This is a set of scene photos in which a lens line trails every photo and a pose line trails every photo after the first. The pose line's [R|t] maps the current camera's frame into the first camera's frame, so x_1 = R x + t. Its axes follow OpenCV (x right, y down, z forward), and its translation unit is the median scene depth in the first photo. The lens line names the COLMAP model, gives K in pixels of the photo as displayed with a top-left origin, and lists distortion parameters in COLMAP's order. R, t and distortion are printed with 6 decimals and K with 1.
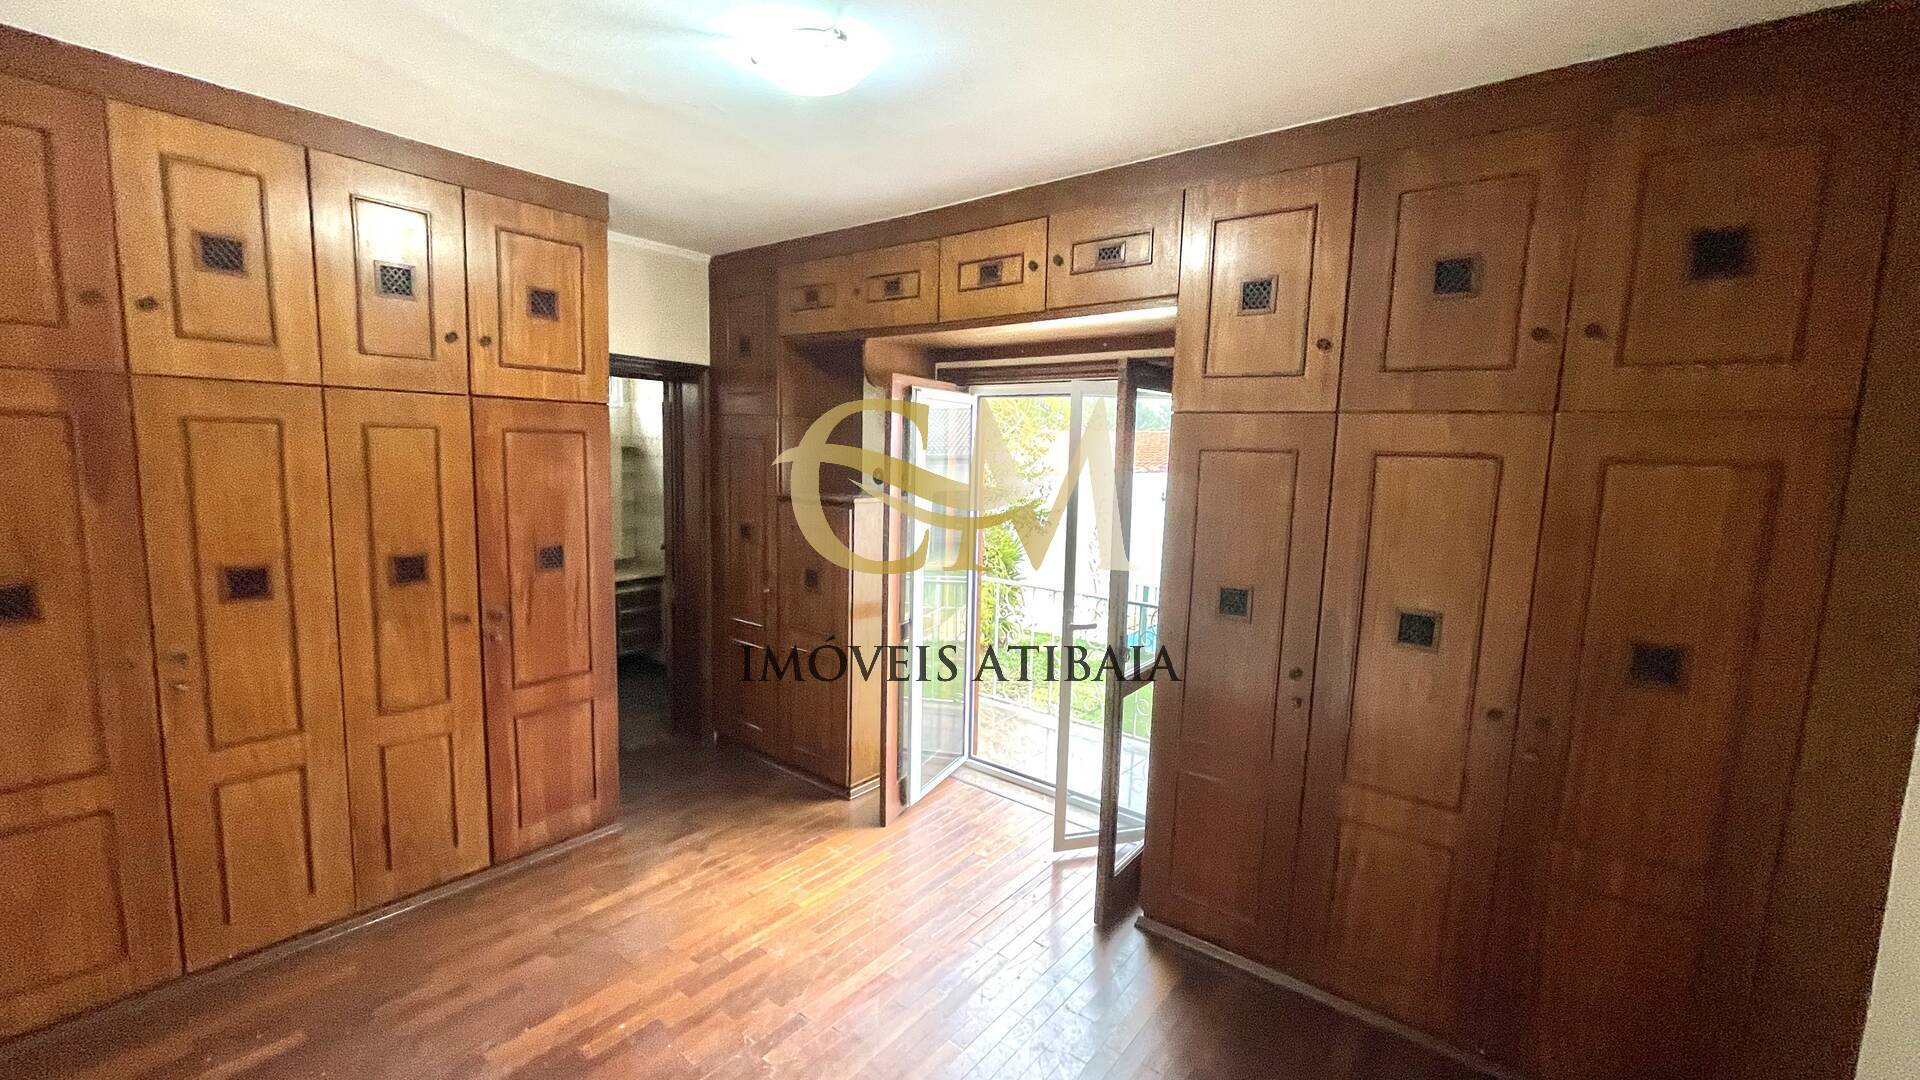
lens RADIAL K [[774.5, 0, 960.7], [0, 774.5, 532.5], [0, 0, 1]] dist [0.000098, -0.001066]
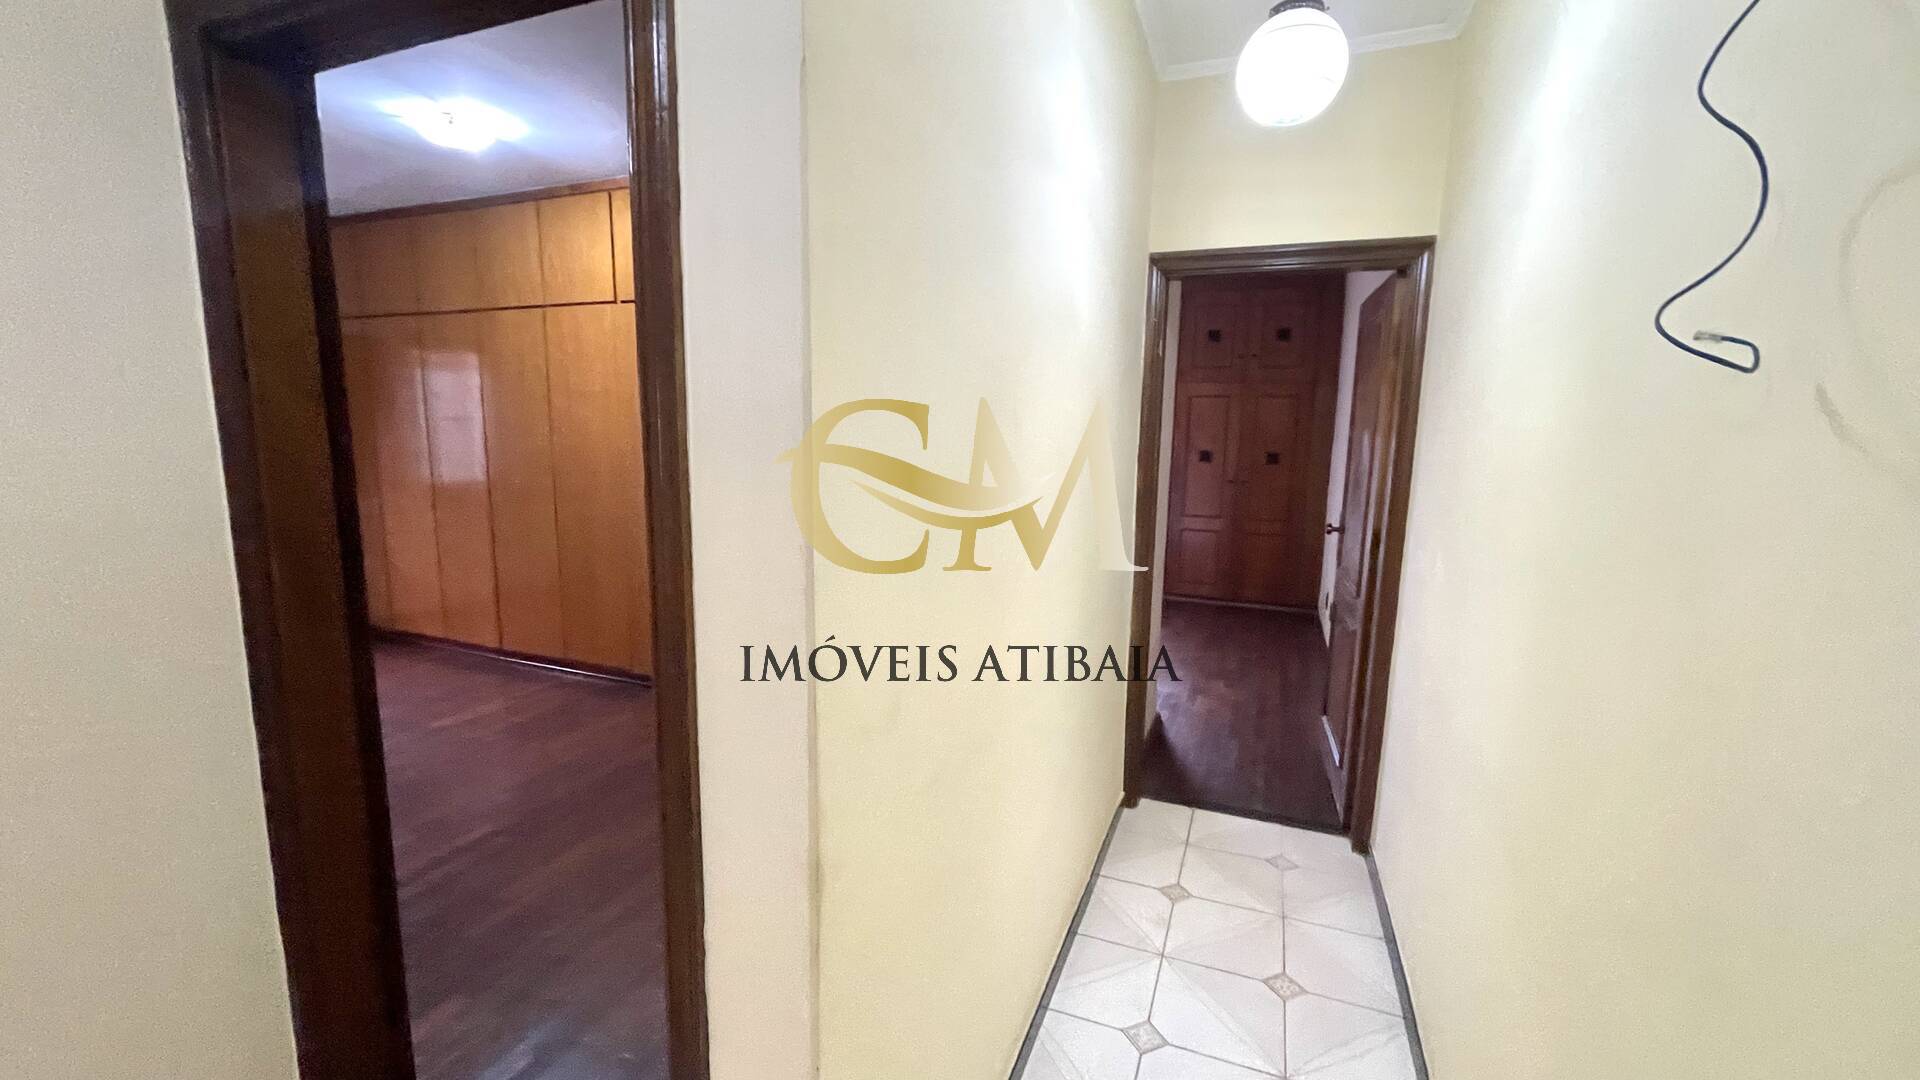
lens RADIAL K [[774.5, 0, 968.0], [0, 774.5, 529.3], [0, 0, 1]] dist [0.000098, -0.001066]
pose [[0.954826, -0.052218, 0.292542, -1.262184], [0.043454, 0.998393, 0.036380, 0.287083], [-0.293971, -0.022024, 0.955561, -1.699453]]
